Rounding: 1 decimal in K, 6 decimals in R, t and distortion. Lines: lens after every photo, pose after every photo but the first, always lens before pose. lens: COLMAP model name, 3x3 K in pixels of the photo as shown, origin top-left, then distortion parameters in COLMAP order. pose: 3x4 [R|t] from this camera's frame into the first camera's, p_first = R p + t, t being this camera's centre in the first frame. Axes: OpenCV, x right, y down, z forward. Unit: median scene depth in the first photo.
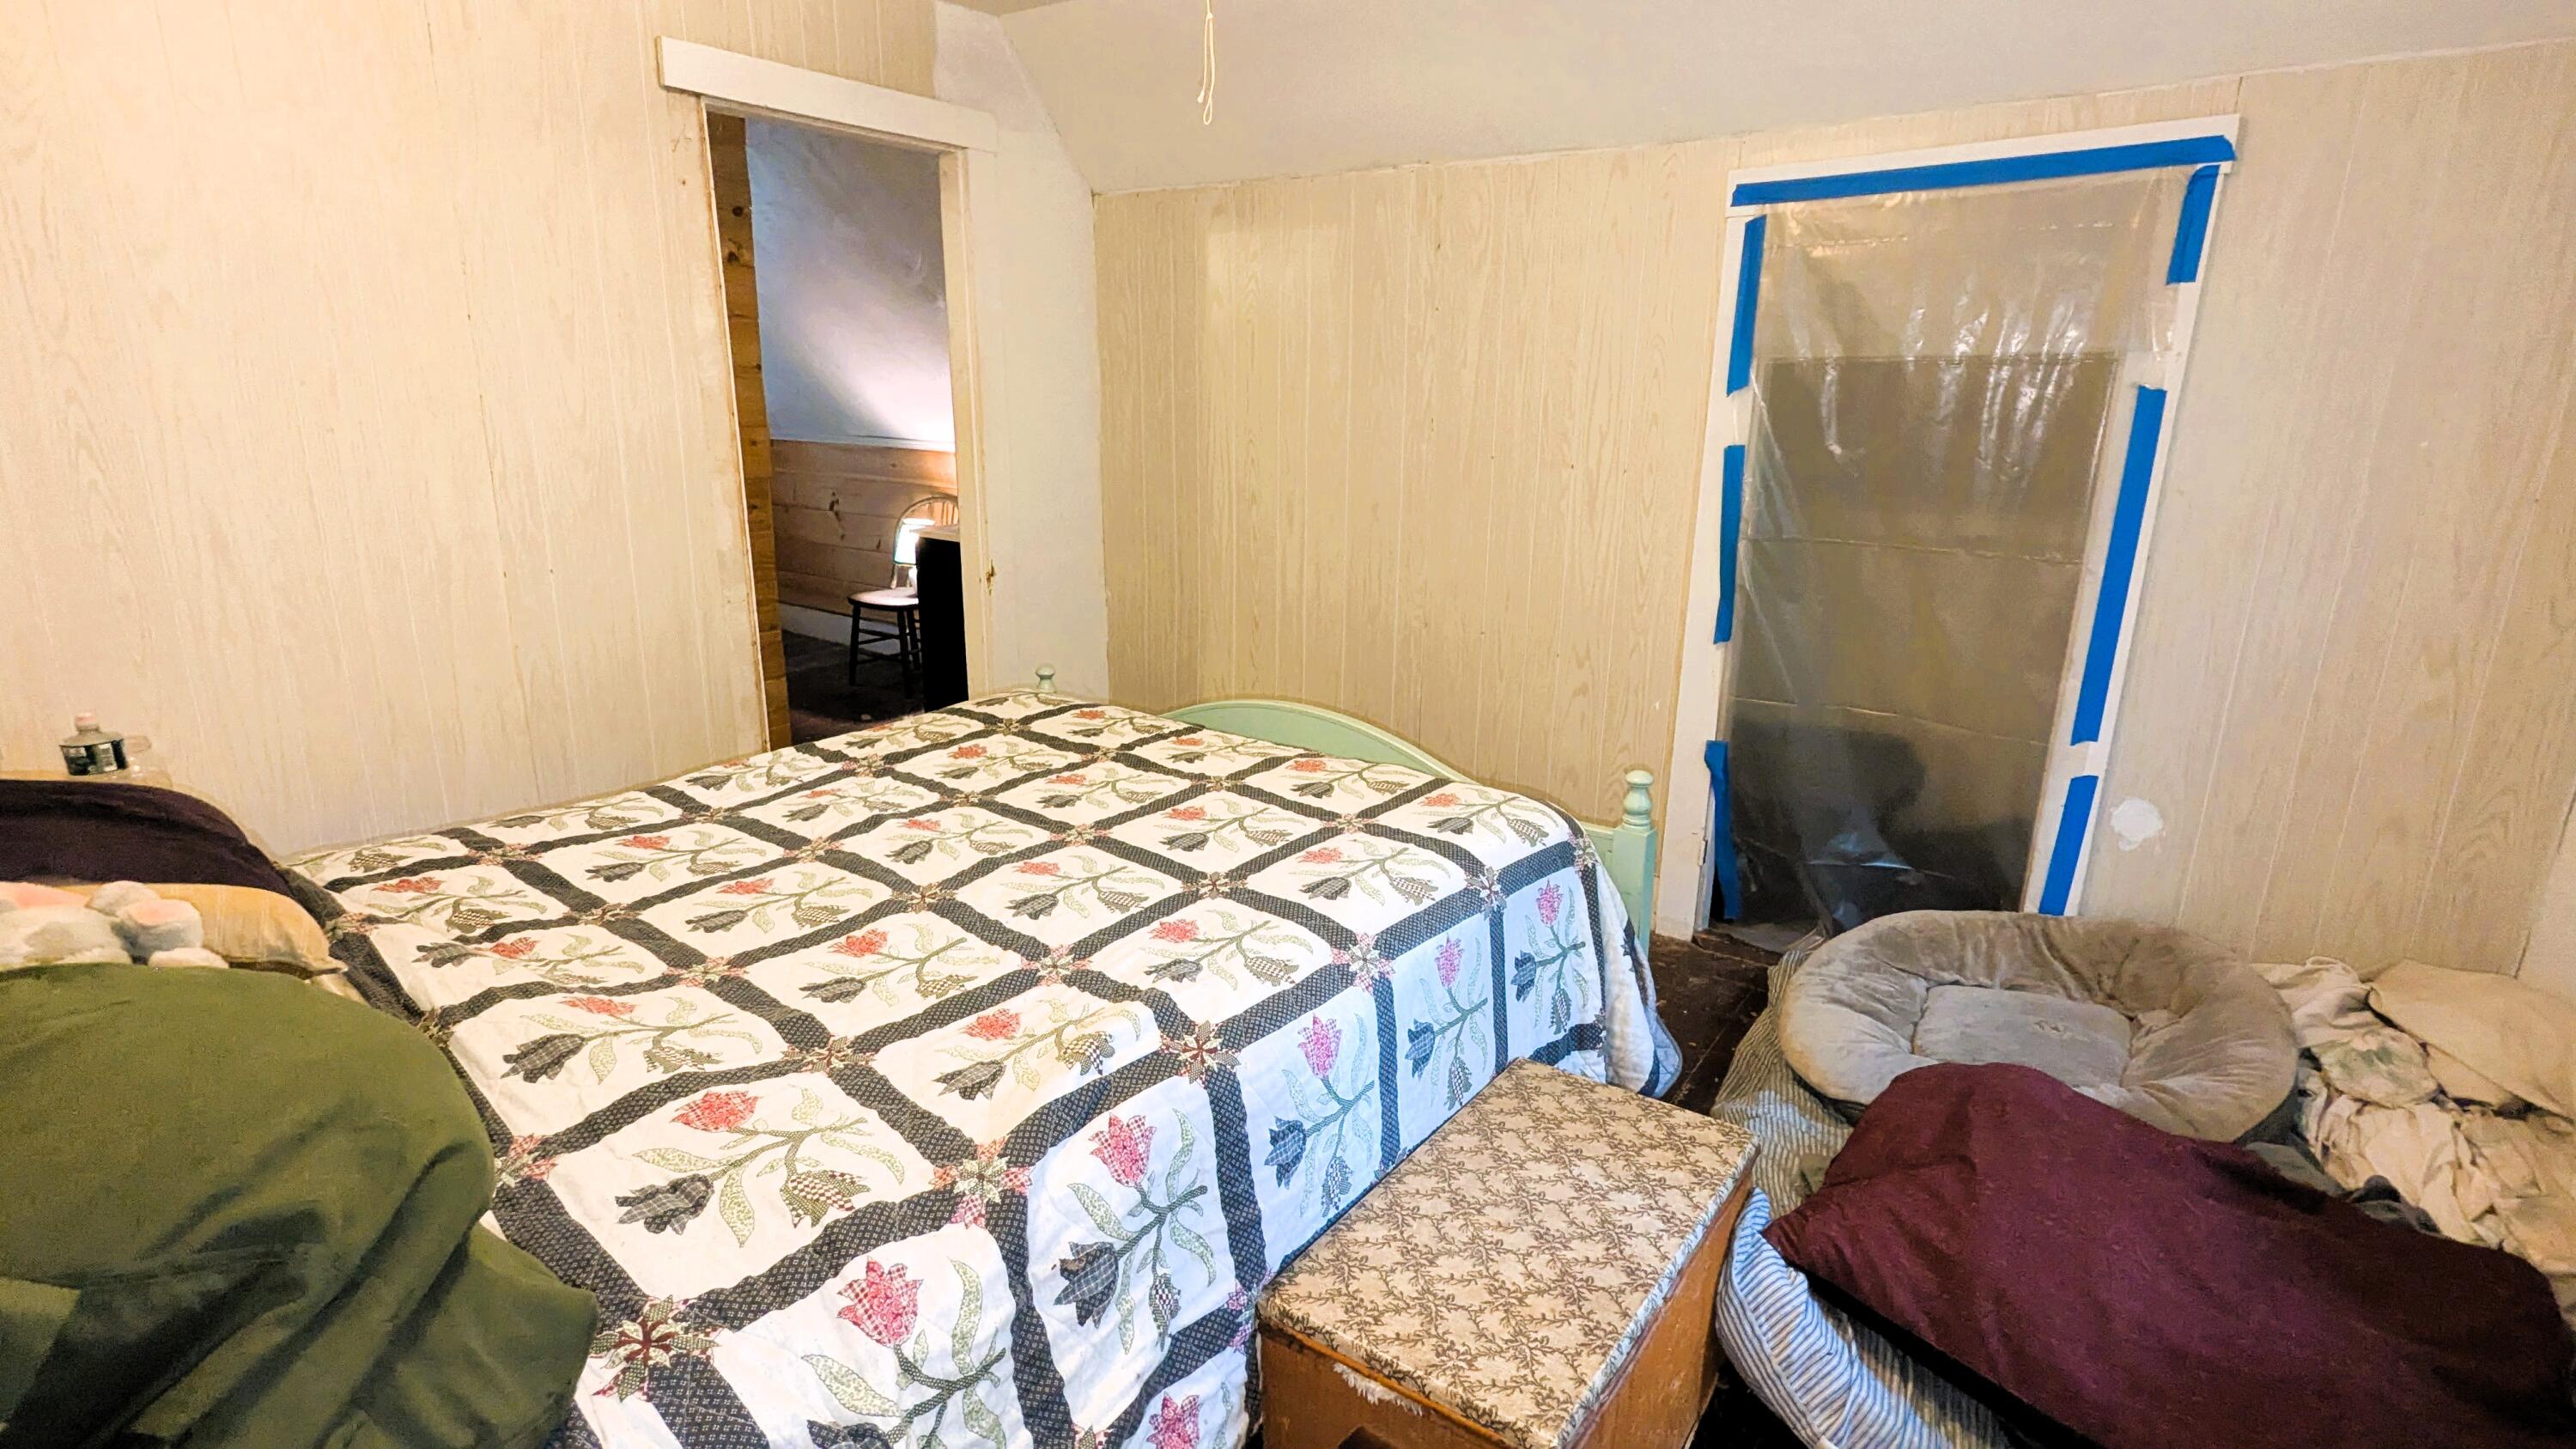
lens RADIAL K [[1213.5, 0, 1288.0], [0, 1213.5, 724.5], [0, 0, 1]] dist [-0.003572, -0.000378]
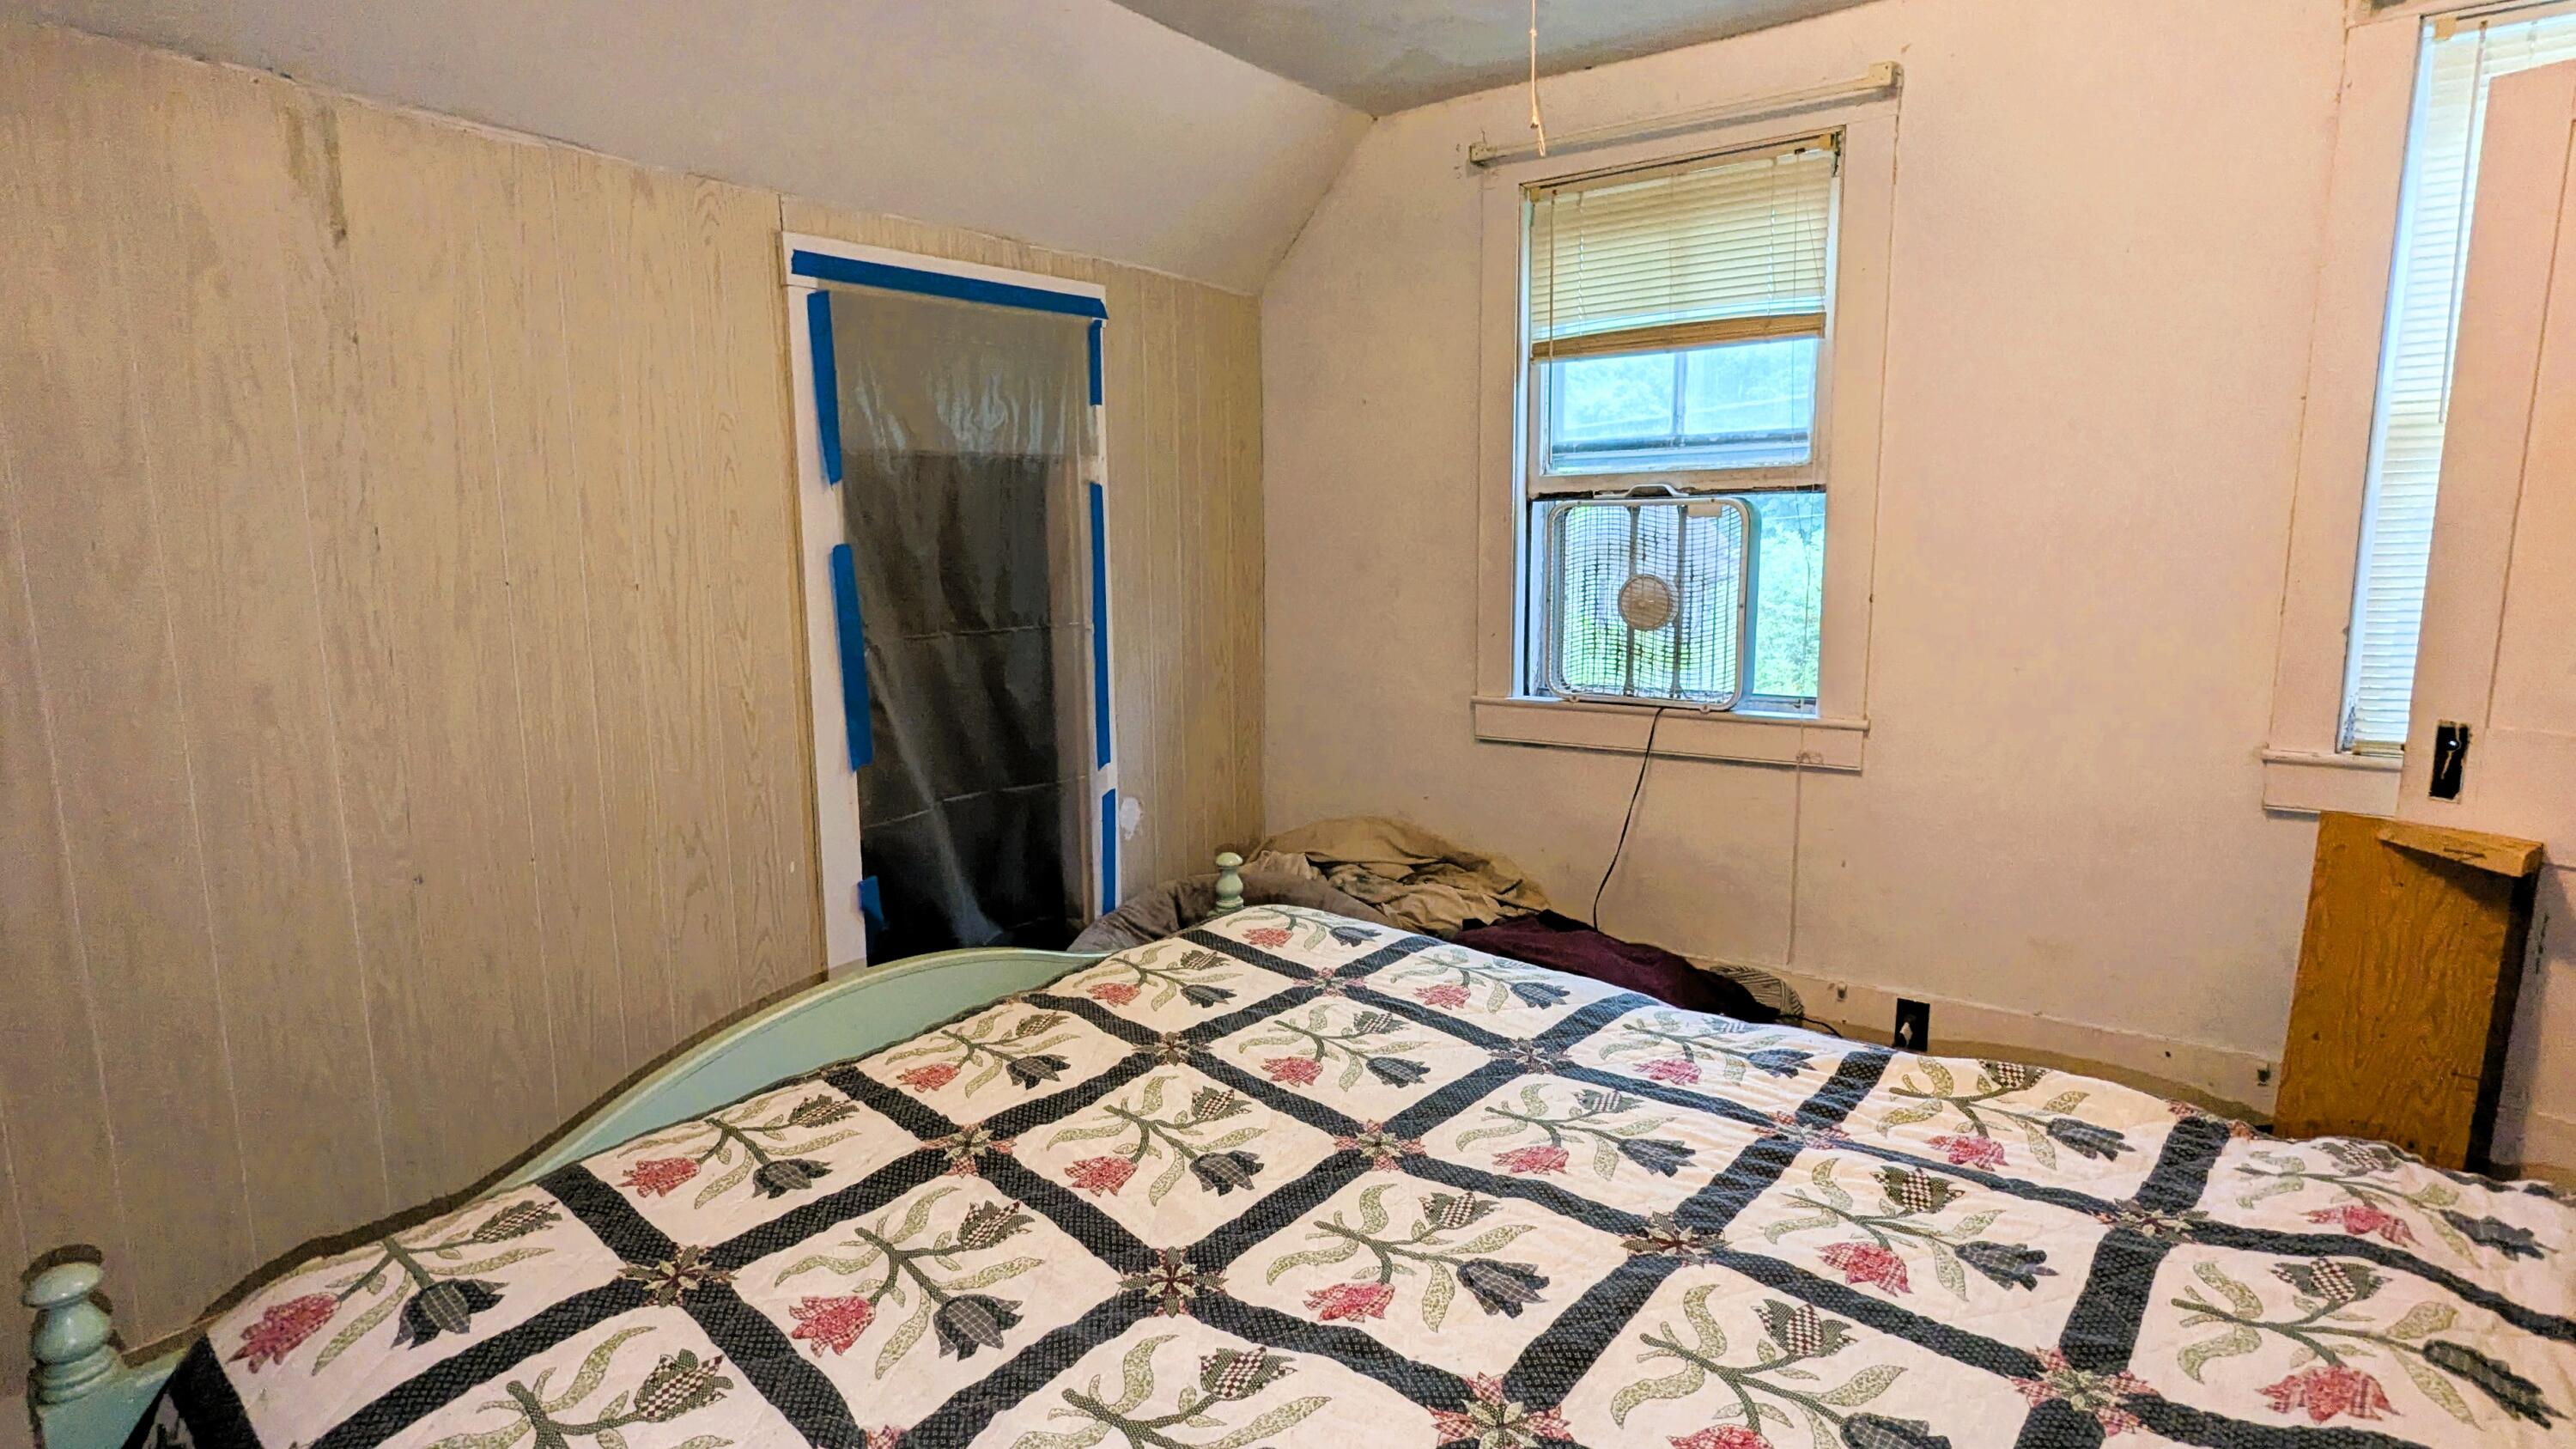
lens RADIAL K [[1279.8, 0, 1288.0], [0, 1279.8, 724.5], [0, 0, 1]] dist [-0.001258, -0.000192]
pose [[0.012847, -0.171766, 0.985054, -0.593638], [0.268932, 0.949430, 0.162046, -0.179384], [-0.963073, 0.262831, 0.058391, 0.708037]]
